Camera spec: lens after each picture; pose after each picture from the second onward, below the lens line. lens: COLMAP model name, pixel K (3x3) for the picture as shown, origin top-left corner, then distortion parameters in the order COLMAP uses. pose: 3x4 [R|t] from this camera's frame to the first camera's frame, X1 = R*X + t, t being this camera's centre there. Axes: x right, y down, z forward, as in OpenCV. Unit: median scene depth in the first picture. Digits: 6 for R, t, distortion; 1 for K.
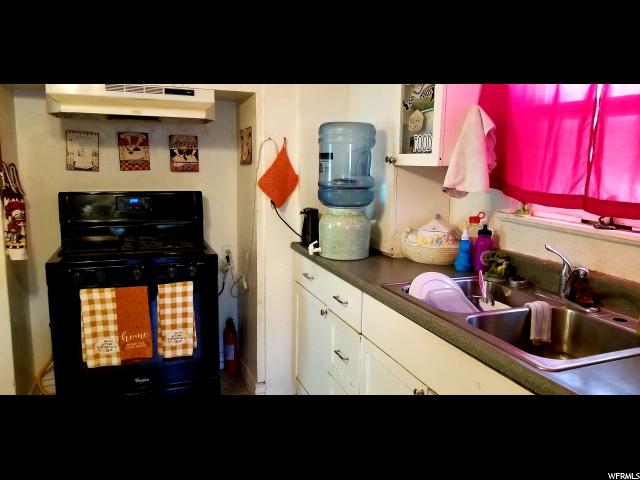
lens RADIAL K [[495.5, 0, 320.0], [0, 495.5, 240.0], [0, 0, 1]] dist [0.104931, -0.187722]
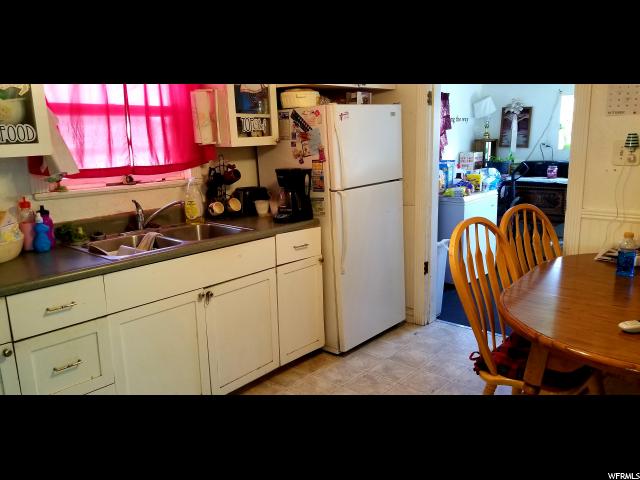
lens RADIAL K [[495.5, 0, 320.0], [0, 495.5, 240.0], [0, 0, 1]] dist [0.104931, -0.187722]
pose [[-0.475977, -0.184550, 0.859876, -1.069449], [0.168160, 0.940597, 0.294958, -0.209312], [-0.863231, 0.284990, -0.416668, 1.069250]]
